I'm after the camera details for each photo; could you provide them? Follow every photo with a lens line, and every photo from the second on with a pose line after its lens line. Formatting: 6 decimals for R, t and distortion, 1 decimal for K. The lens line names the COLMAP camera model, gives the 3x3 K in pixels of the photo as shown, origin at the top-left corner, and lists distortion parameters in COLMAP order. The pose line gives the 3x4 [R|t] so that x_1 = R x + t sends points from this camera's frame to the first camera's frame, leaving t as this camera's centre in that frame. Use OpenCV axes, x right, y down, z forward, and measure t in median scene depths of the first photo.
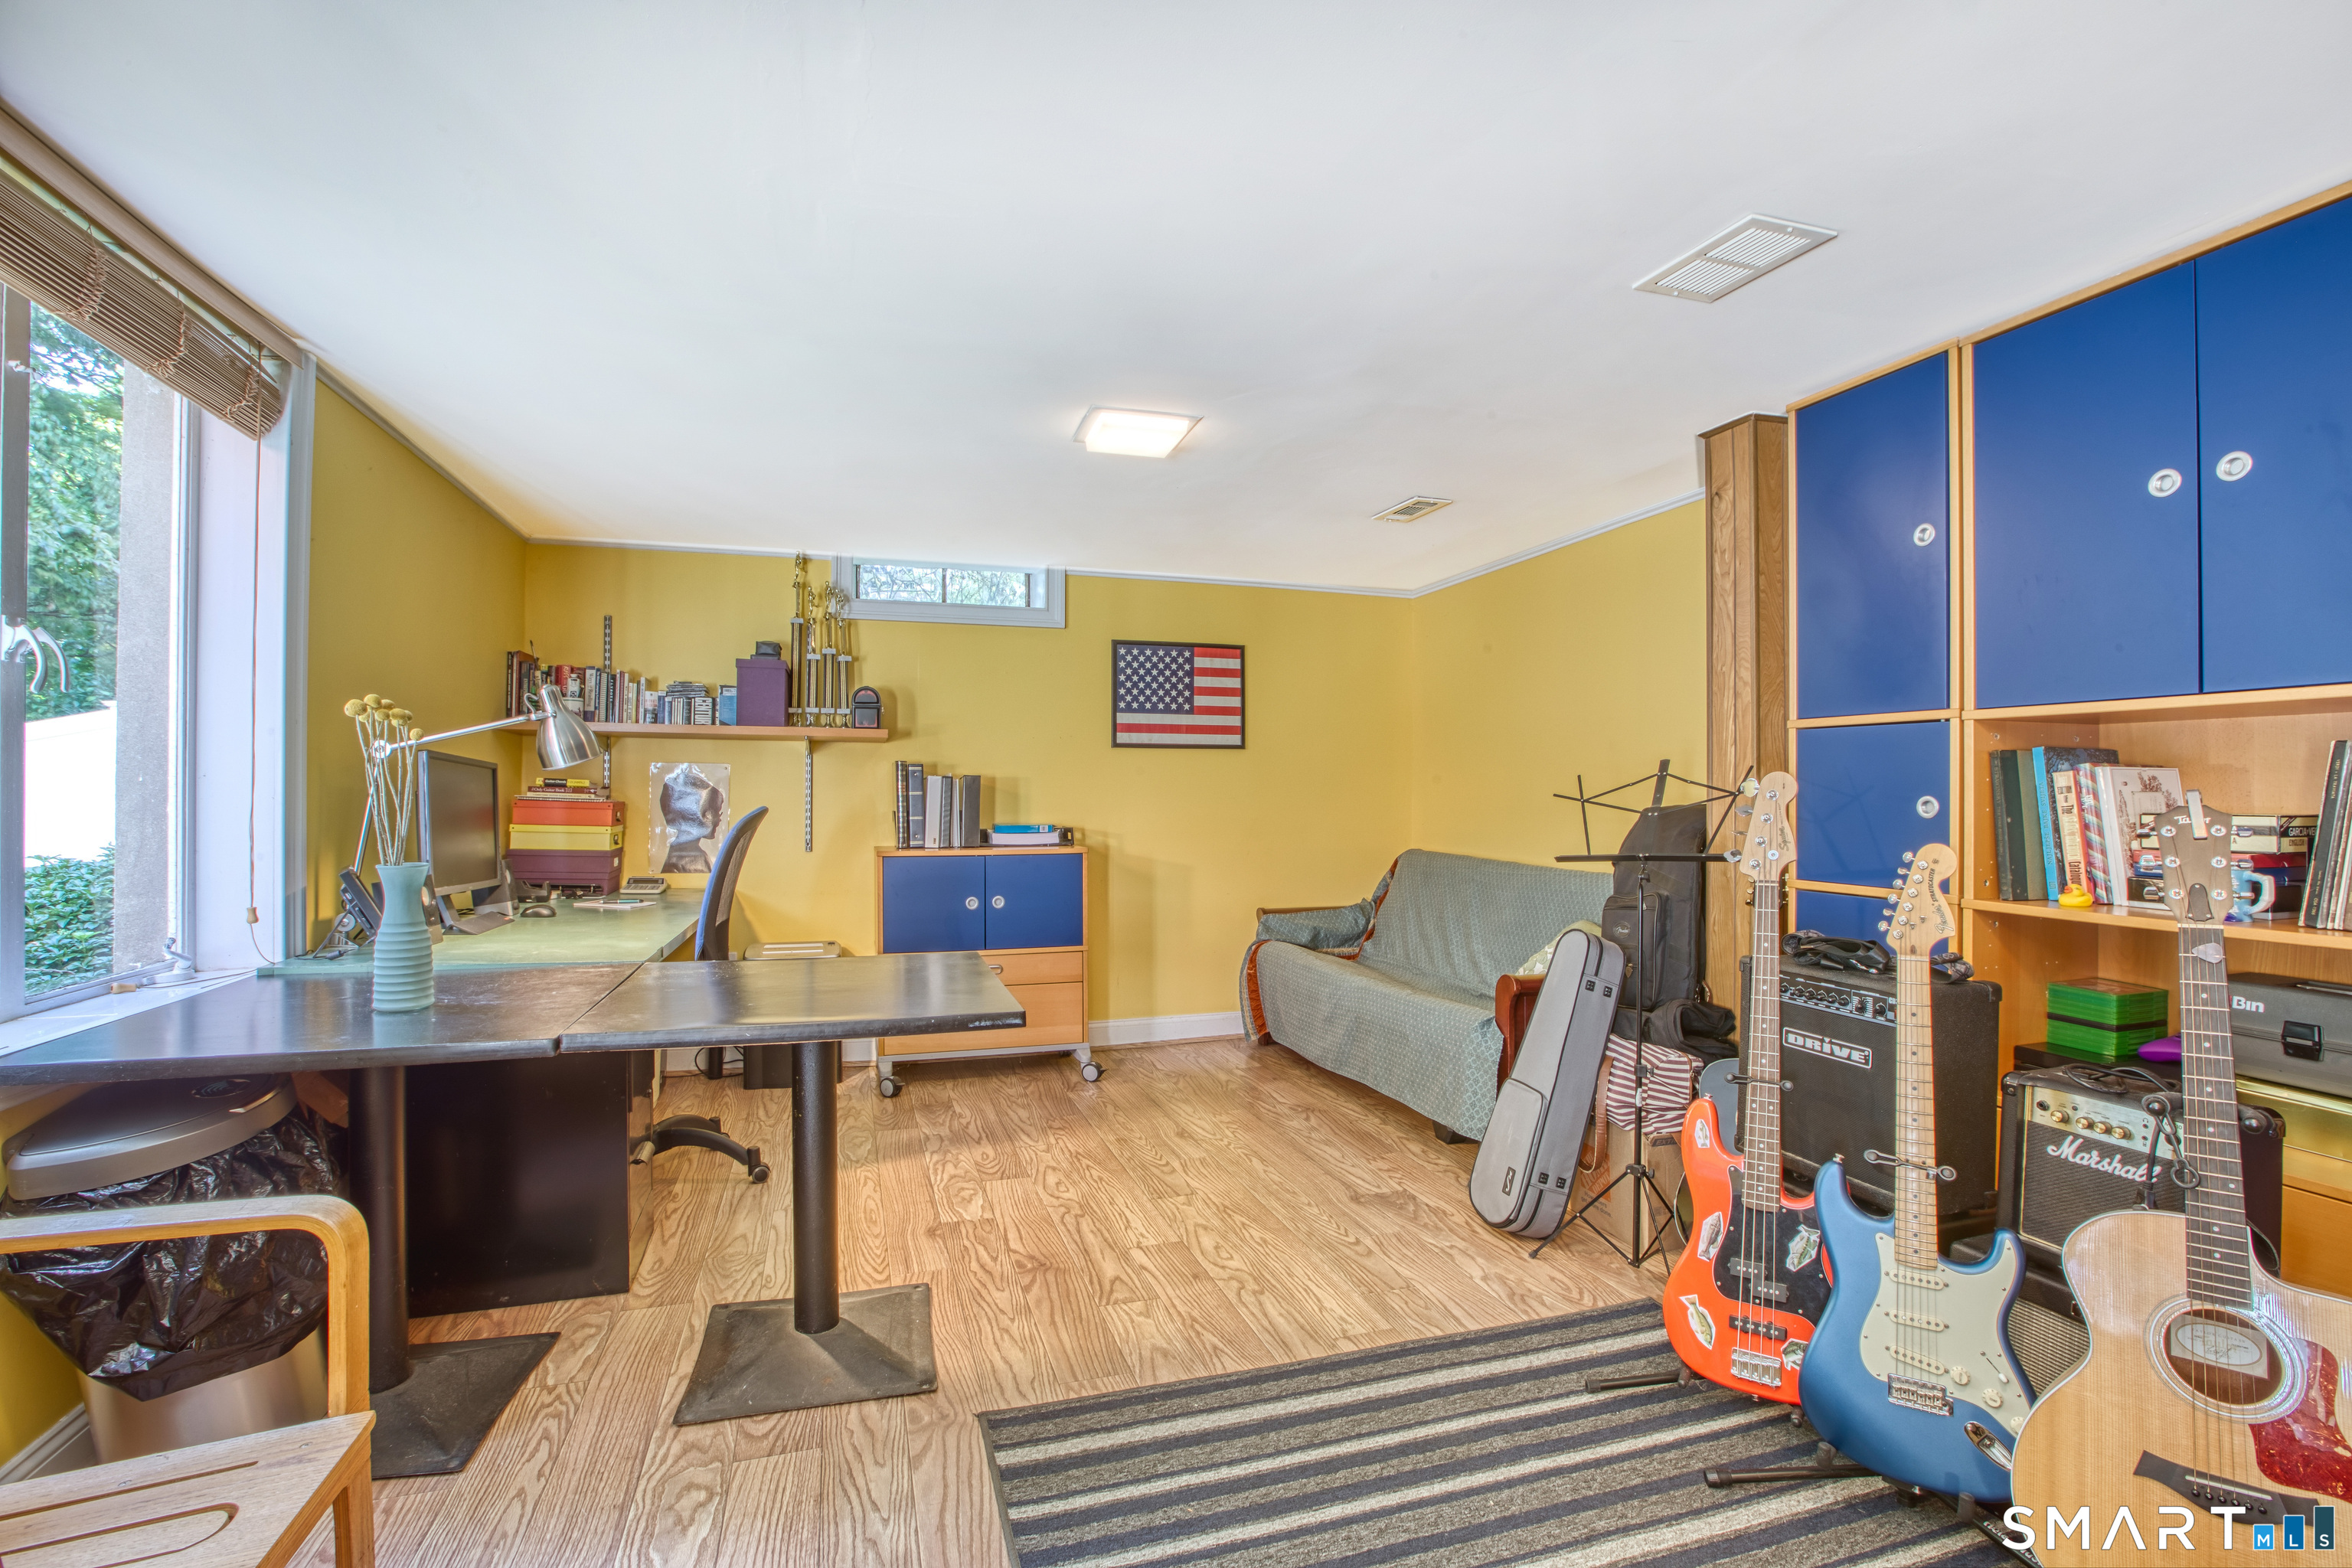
lens RADIAL K [[1071.7, 0, 1171.0], [0, 1071.7, 789.0], [0, 0, 1]] dist [-0.062934, 0.030243]
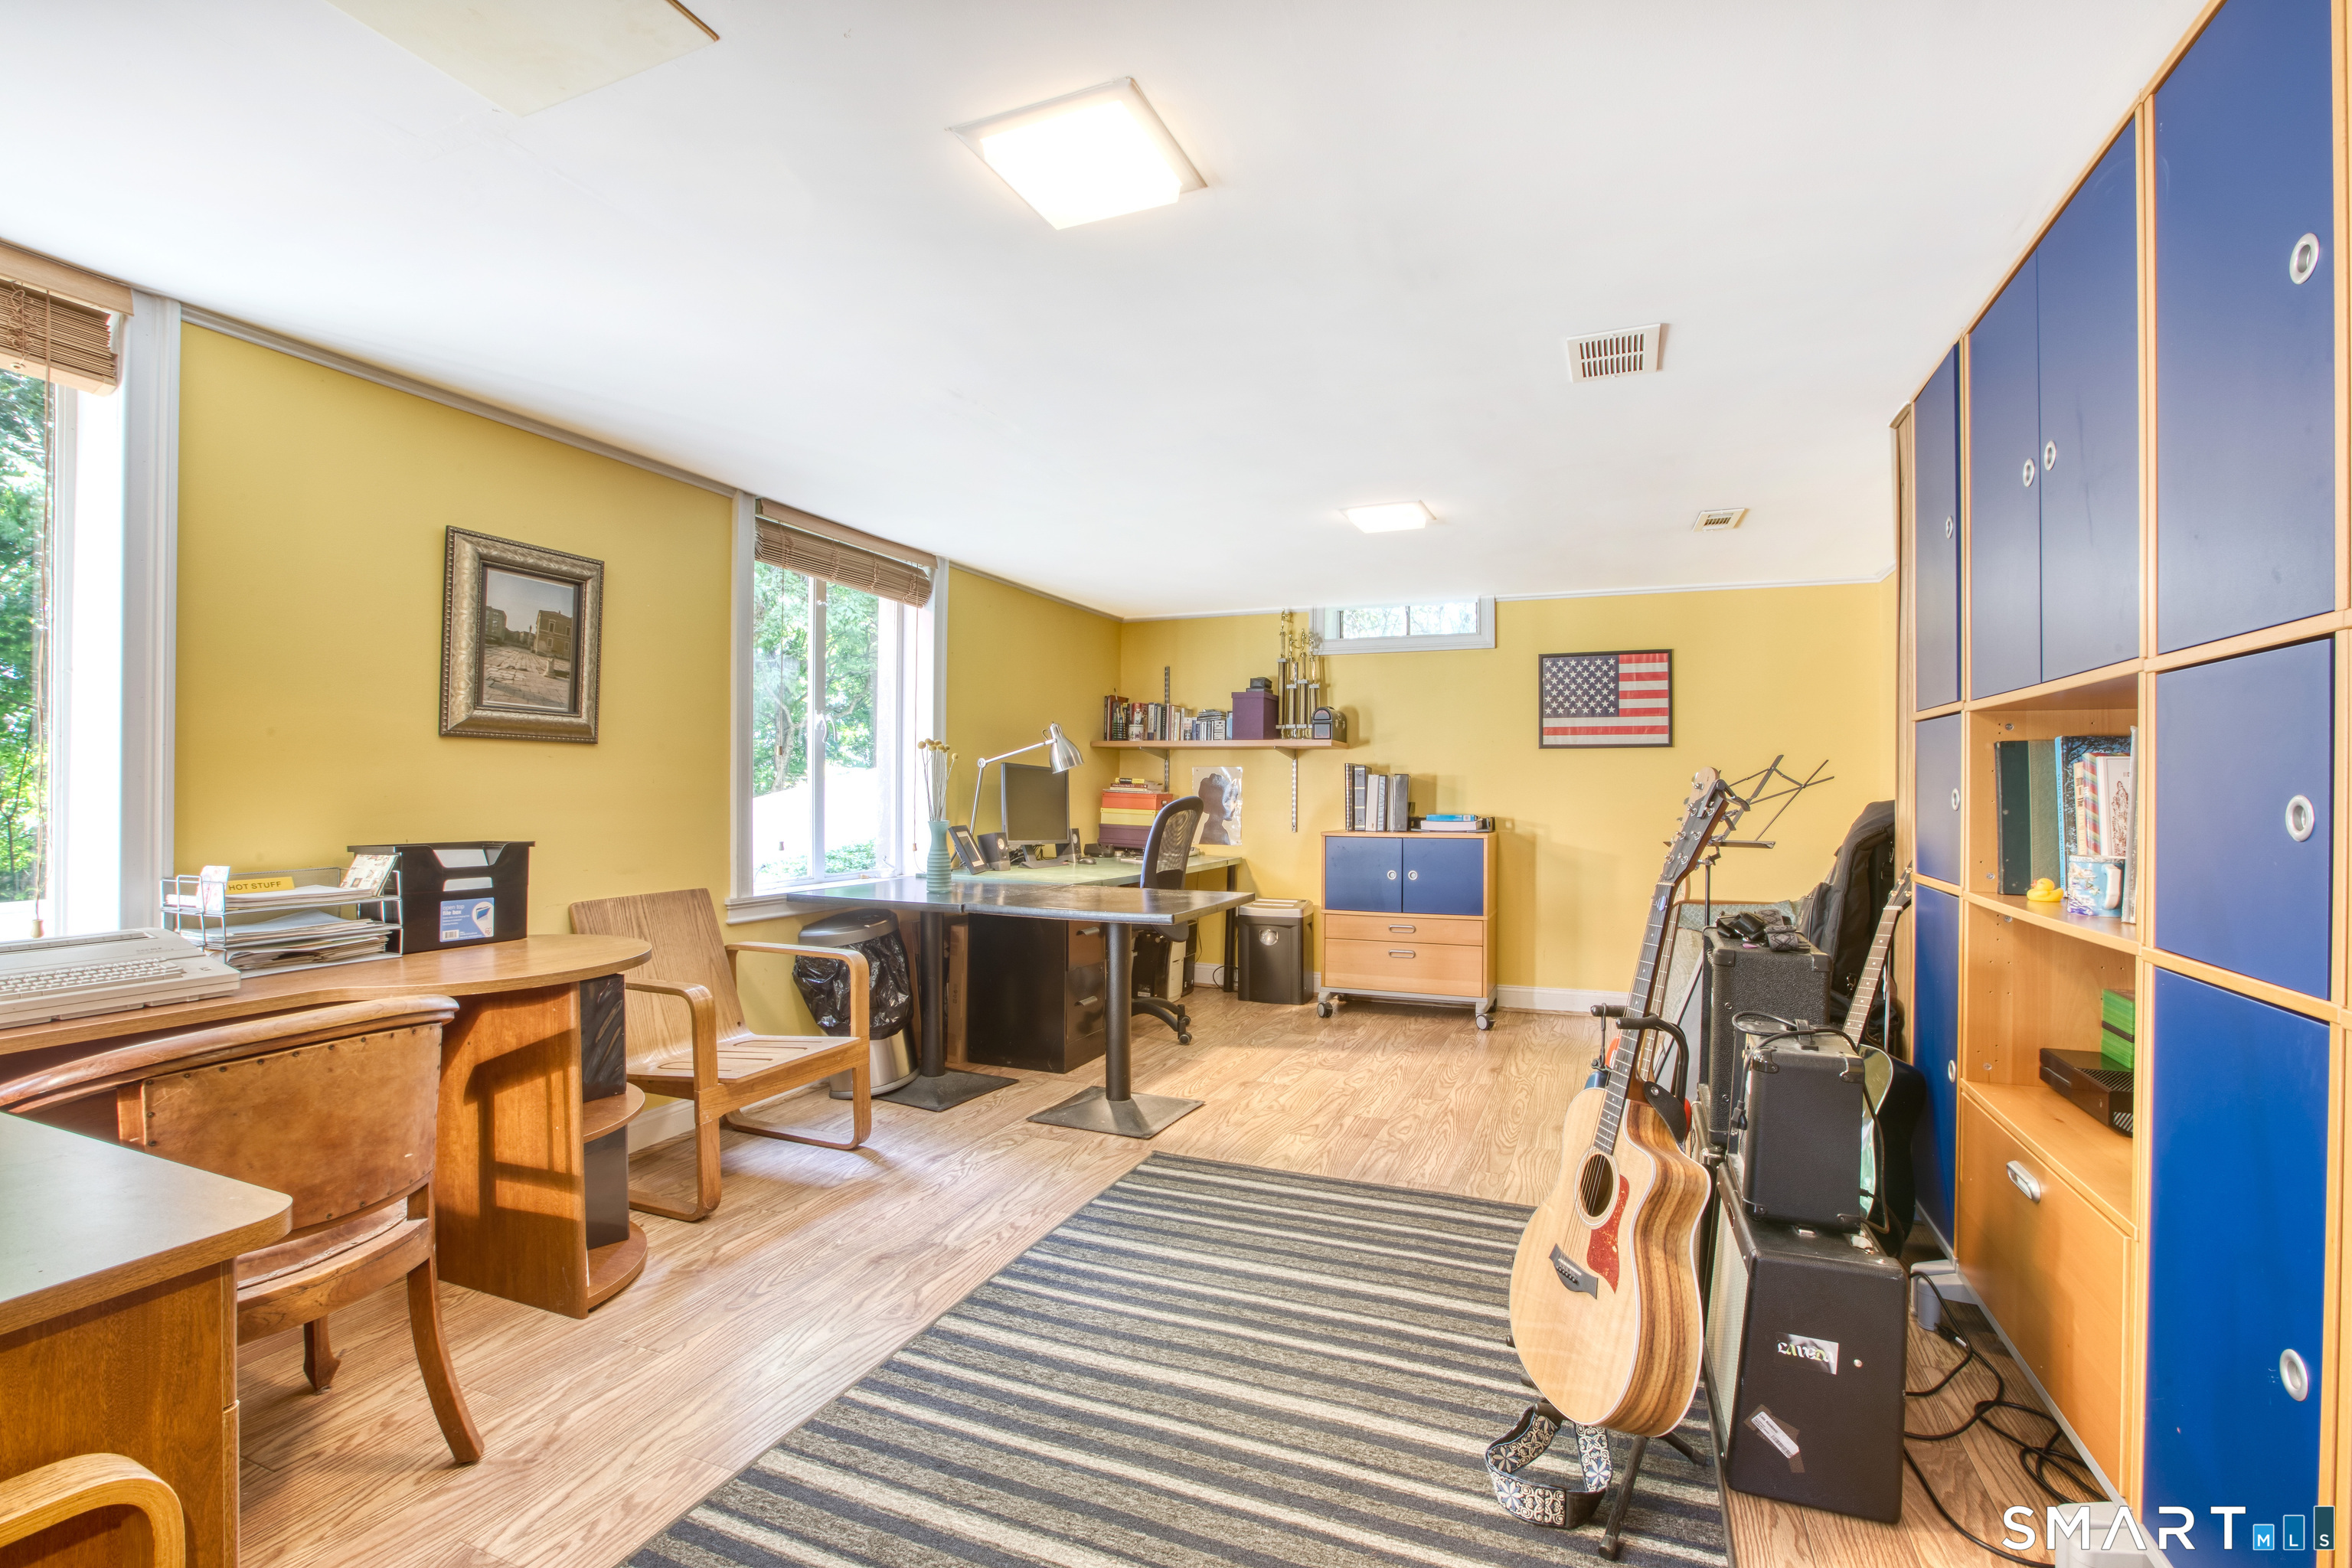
lens RADIAL K [[1071.7, 0, 1171.0], [0, 1071.7, 789.0], [0, 0, 1]] dist [-0.062934, 0.030243]
pose [[0.763004, 0.002054, -0.646391, 0.425693], [-0.001392, 0.999998, 0.001535, 0.003263], [0.646393, -0.000271, 0.763005, -0.132276]]
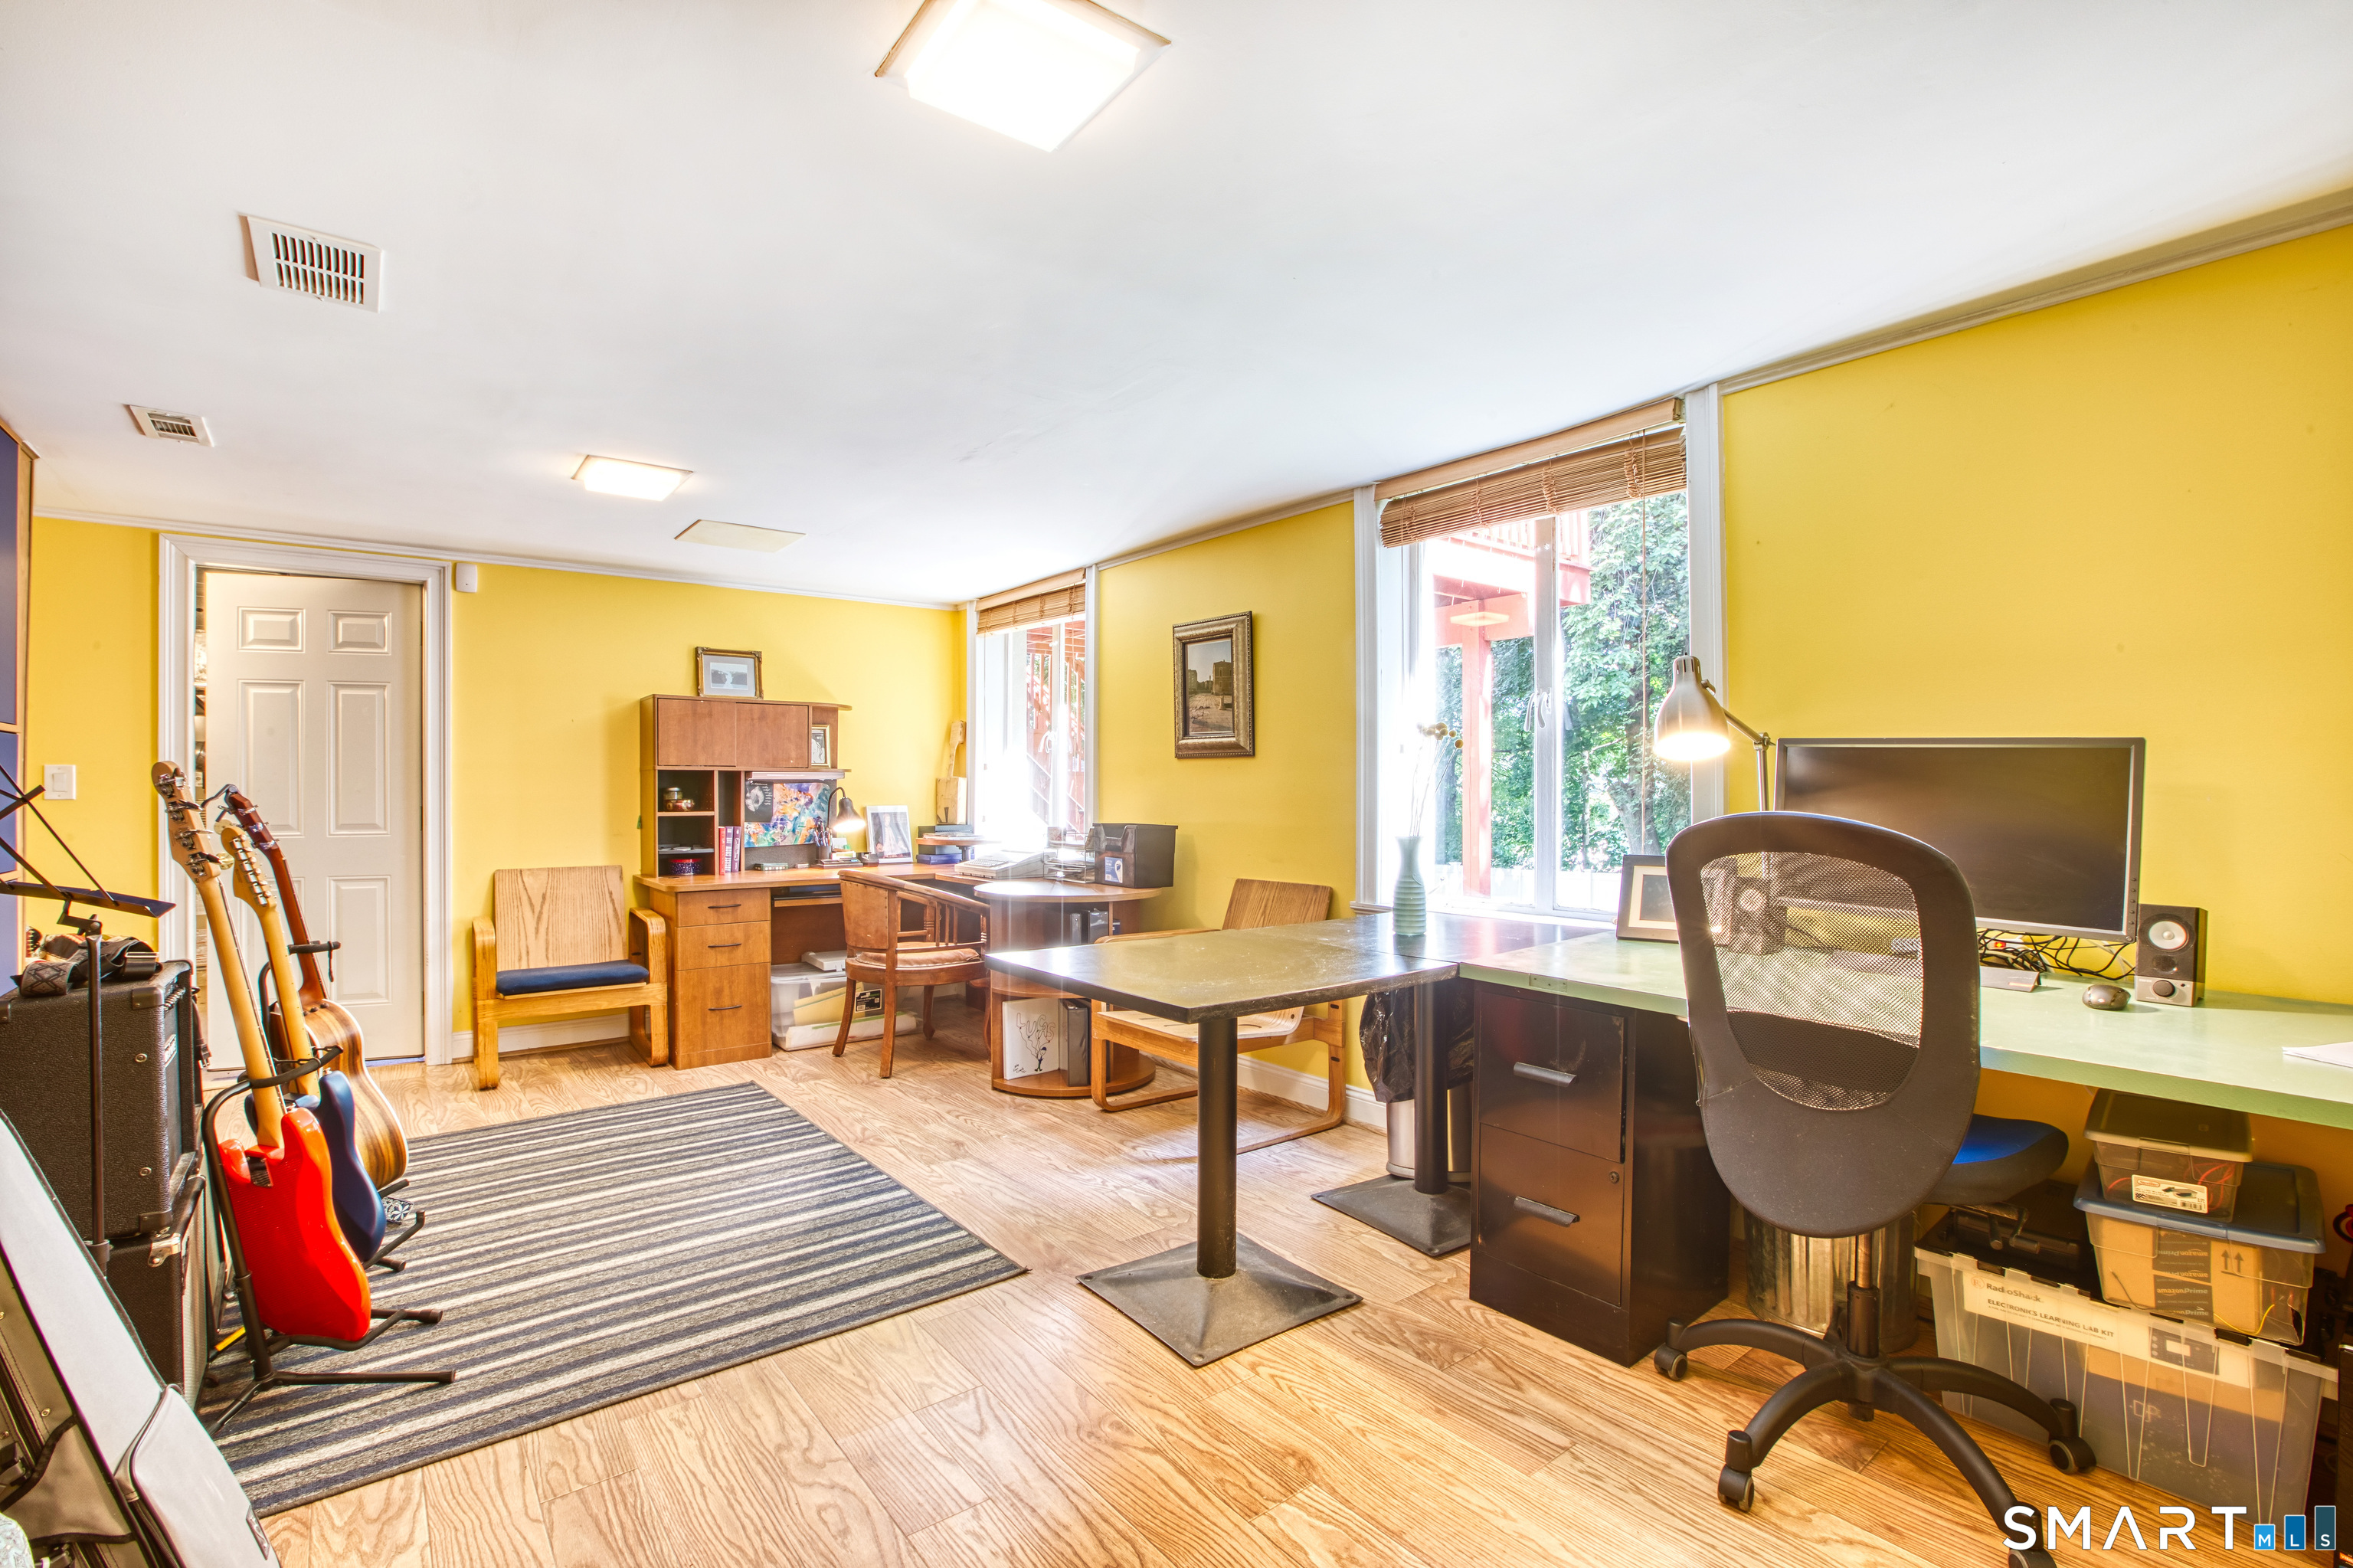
lens RADIAL K [[1072.2, 0, 1171.5], [0, 1072.2, 789.0], [0, 0, 1]] dist [-0.062934, 0.030243]
pose [[-0.935499, -0.001890, -0.353324, 0.049105], [-0.000366, 0.999990, -0.004381, 0.007122], [0.353329, -0.003970, -0.935491, 1.016592]]
